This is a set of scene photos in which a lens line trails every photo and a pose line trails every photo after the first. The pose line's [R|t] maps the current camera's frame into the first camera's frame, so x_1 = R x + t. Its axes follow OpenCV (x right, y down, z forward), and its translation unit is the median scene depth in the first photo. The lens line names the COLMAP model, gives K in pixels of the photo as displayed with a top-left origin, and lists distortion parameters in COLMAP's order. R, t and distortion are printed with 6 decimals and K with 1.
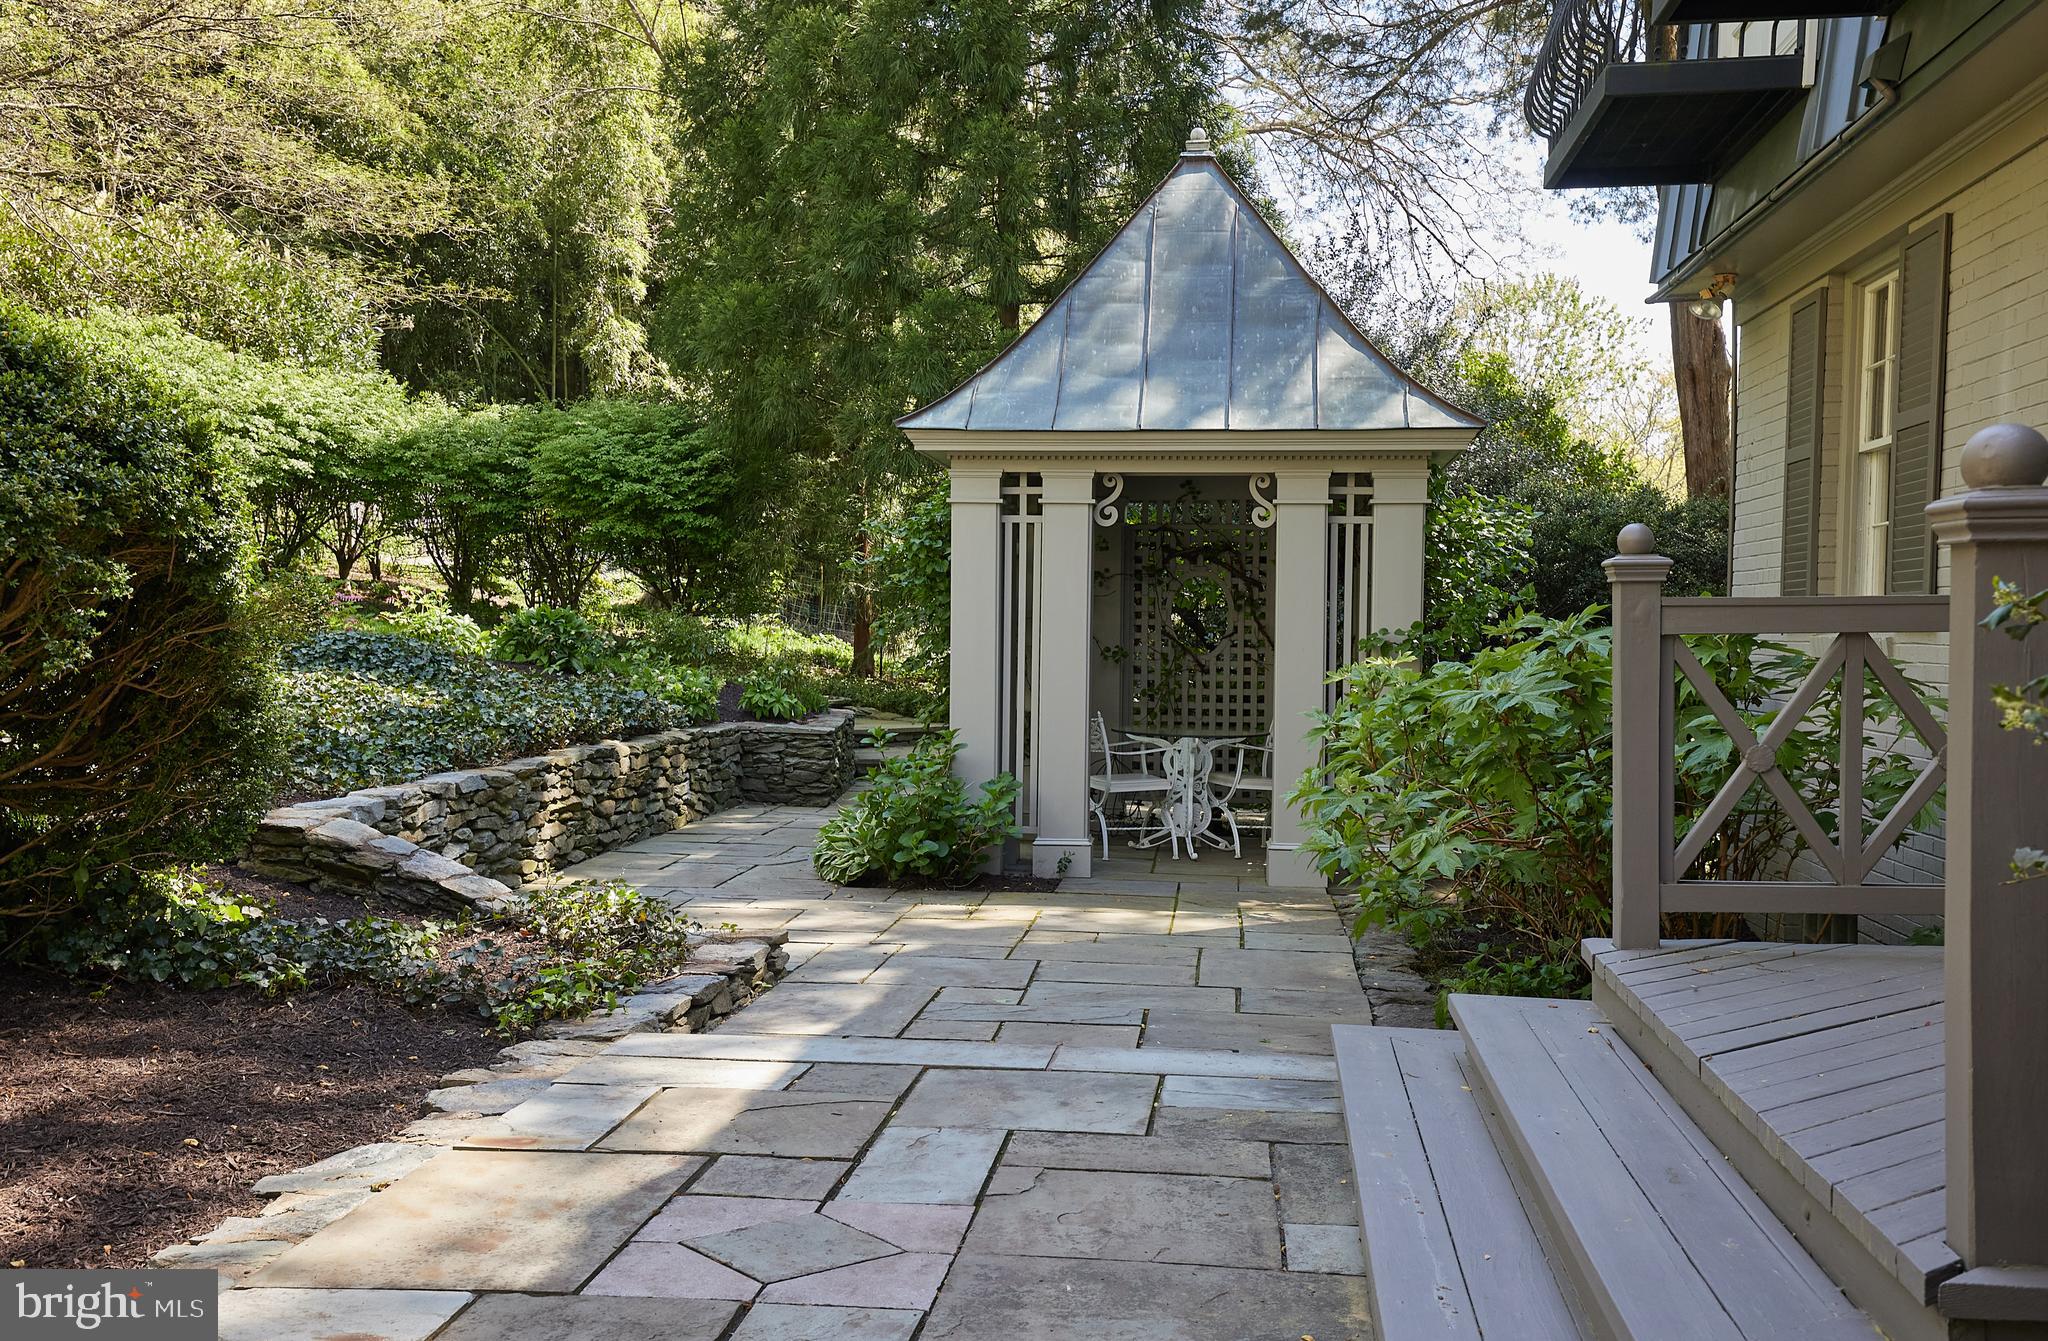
lens RADIAL K [[1997.5, 0, 1024.0], [0, 1997.5, 670.5], [0, 0, 1]] dist [0.002320, 0.003242]
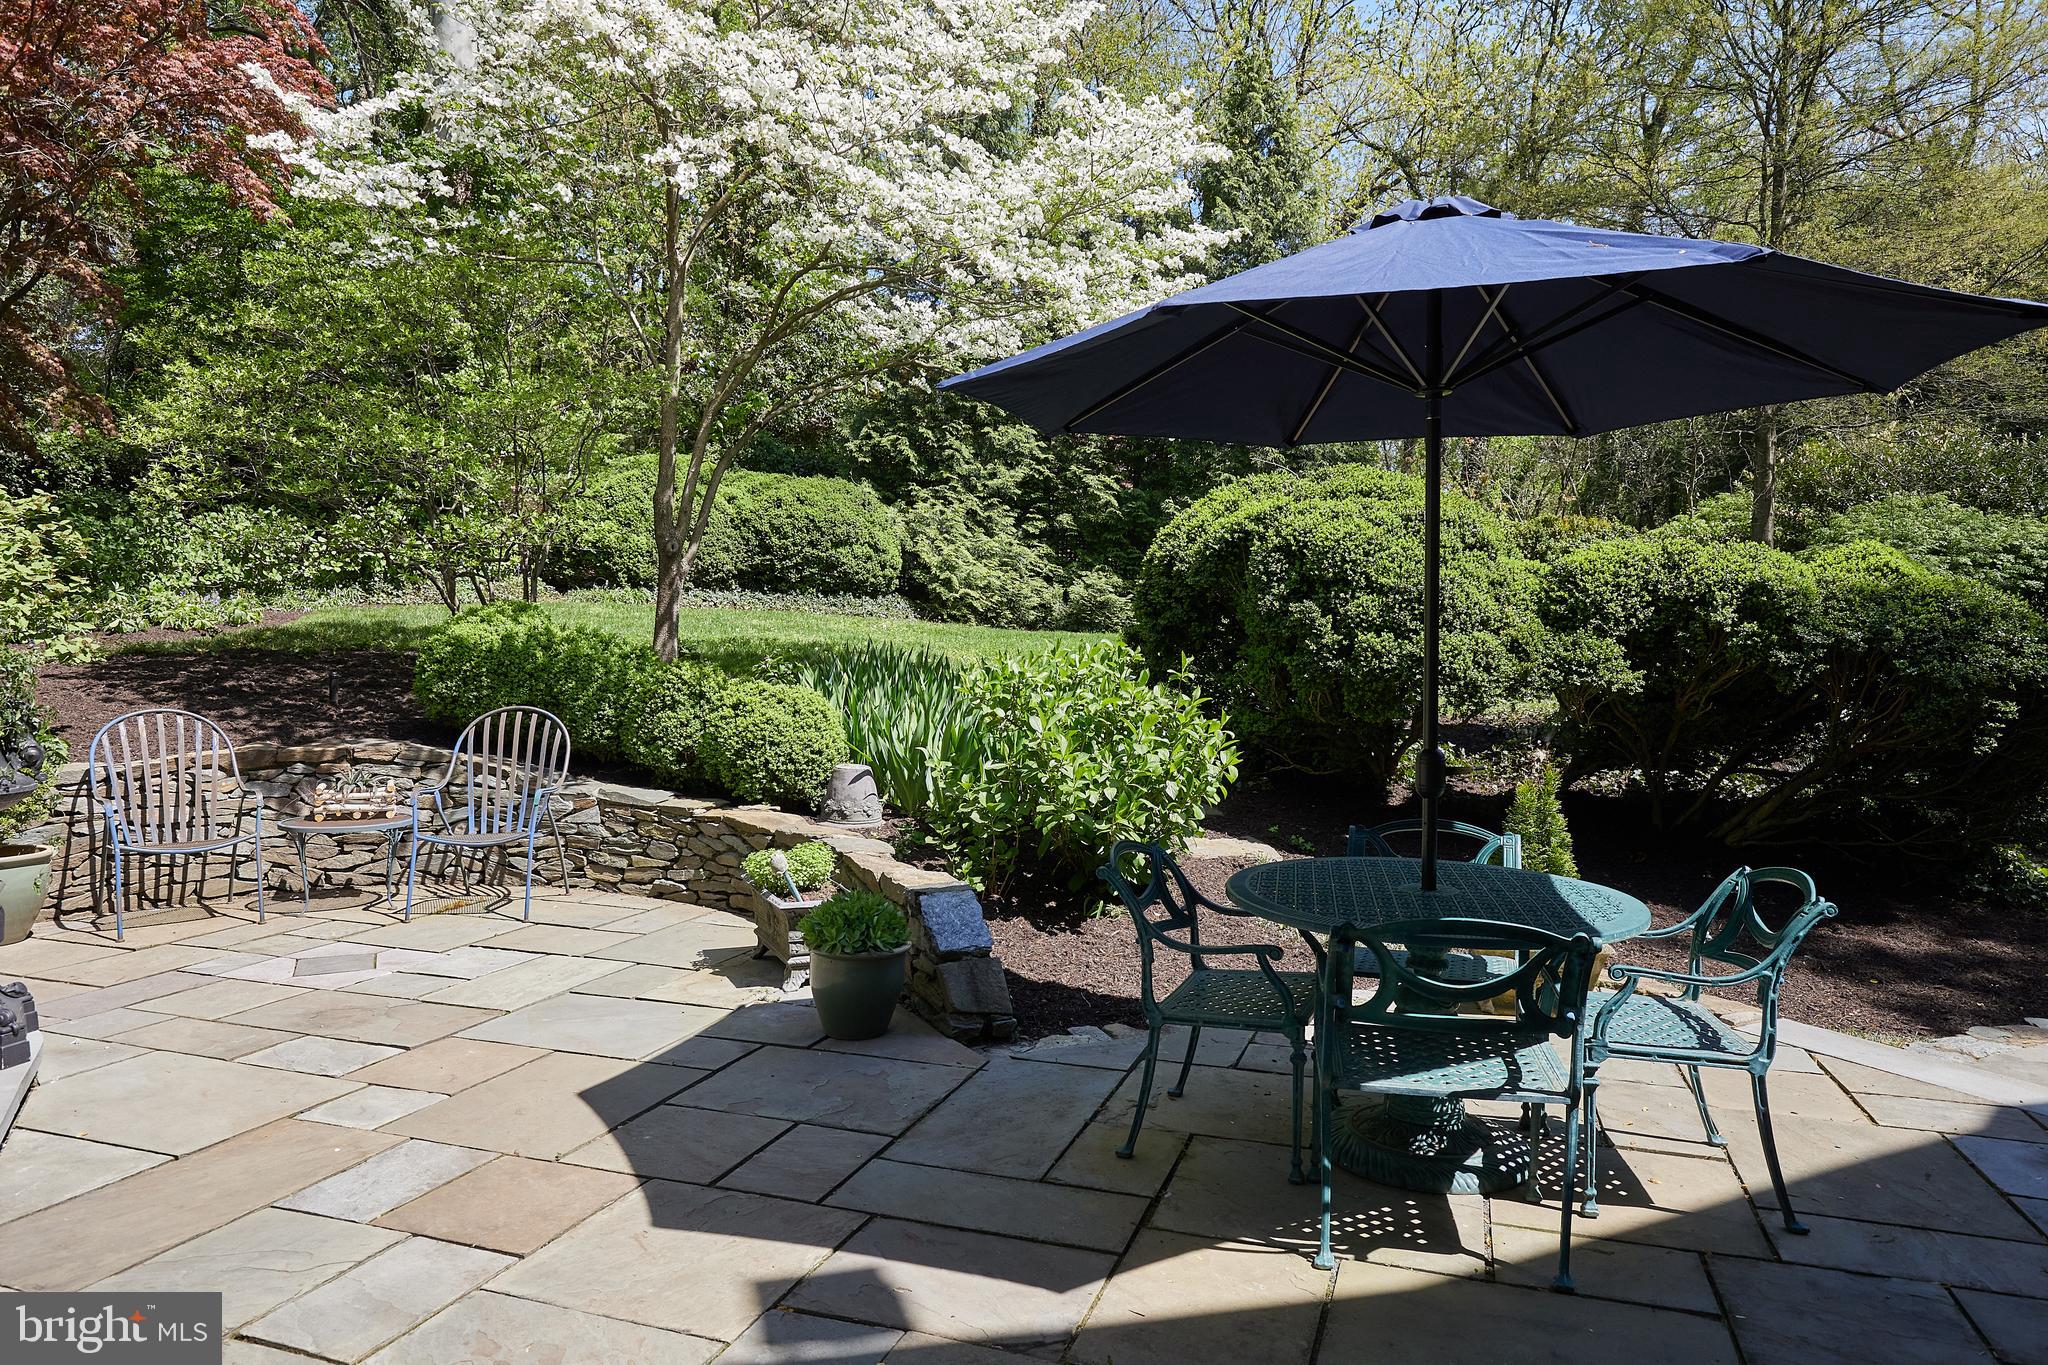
lens RADIAL K [[1263.0, 0, 1024.0], [0, 1263.0, 682.5], [0, 0, 1]] dist [-0.005425, -0.000960]
pose [[0.539501, 0.025468, -0.841599, 0.028750], [-0.031734, 0.999447, 0.009902, -0.013565], [0.841387, 0.021365, 0.540011, -0.157498]]
